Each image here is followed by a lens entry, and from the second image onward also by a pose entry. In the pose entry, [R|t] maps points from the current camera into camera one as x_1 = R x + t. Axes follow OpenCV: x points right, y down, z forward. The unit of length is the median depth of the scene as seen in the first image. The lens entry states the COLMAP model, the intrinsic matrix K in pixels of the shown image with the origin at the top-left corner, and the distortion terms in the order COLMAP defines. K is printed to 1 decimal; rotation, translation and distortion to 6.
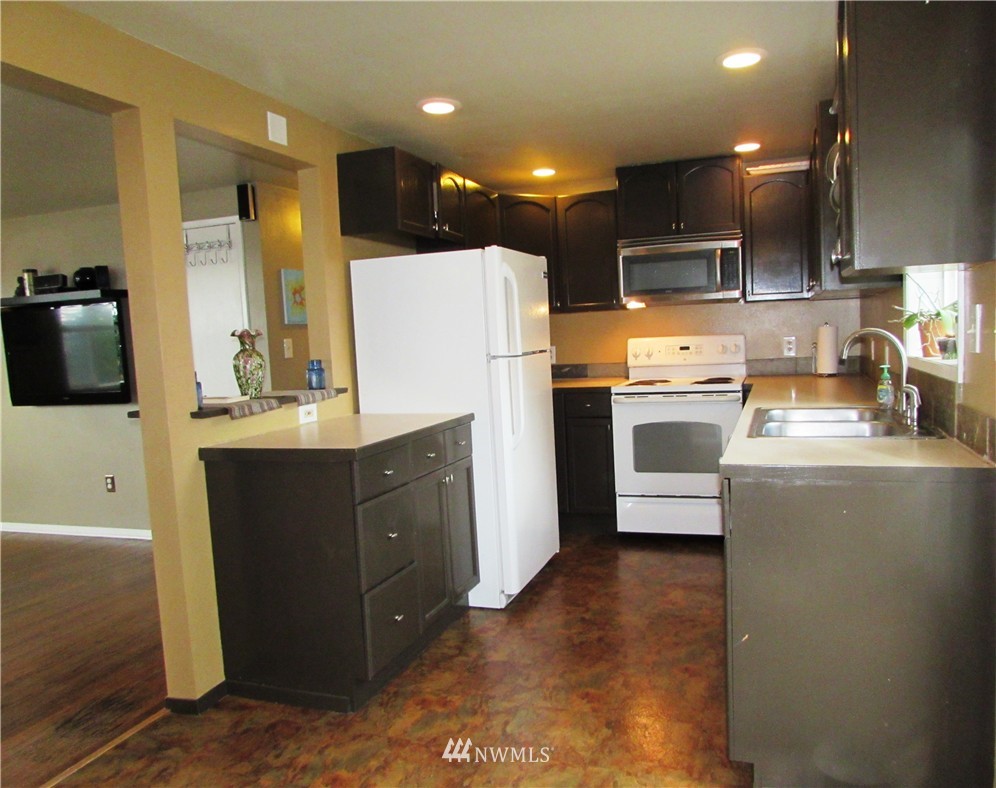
lens RADIAL K [[740.0, 0, 523.1], [0, 740.0, 394.3], [0, 0, 1]] dist [-0.015106, -0.003415]
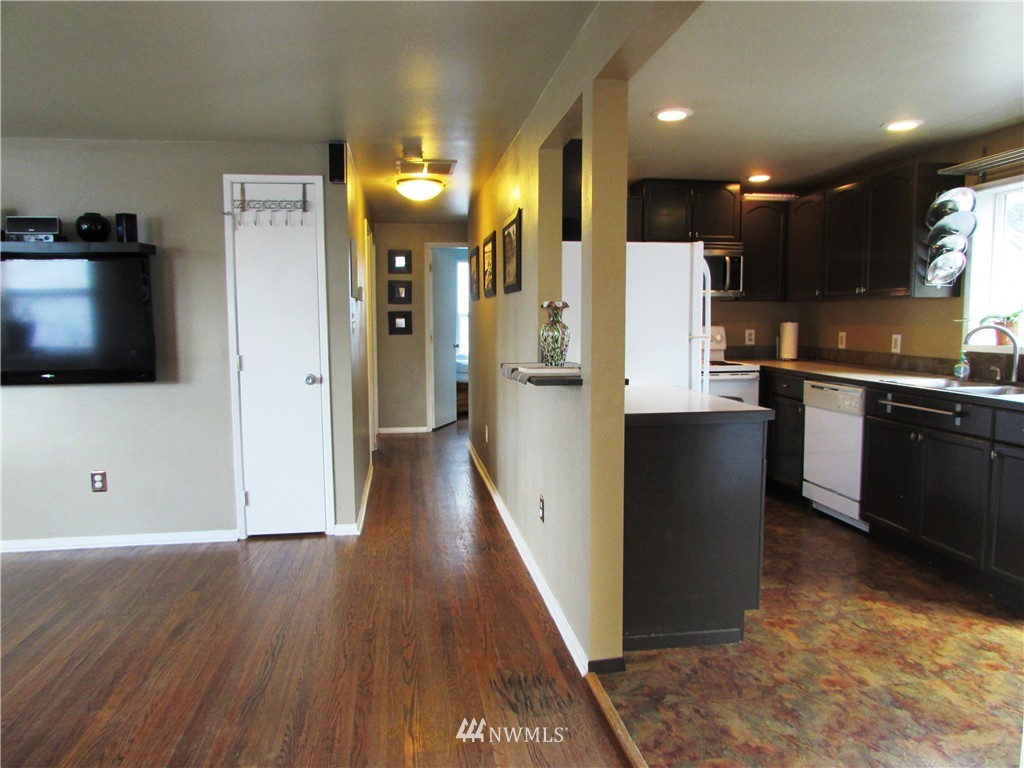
lens RADIAL K [[723.9, 0, 516.0], [0, 723.9, 383.7], [0, 0, 1]] dist [-0.034938, 0.018615]
pose [[0.883766, -0.000418, 0.467930, -1.034462], [0.001662, 0.999996, -0.002246, 0.031363], [-0.467927, 0.002763, 0.883763, 0.167734]]
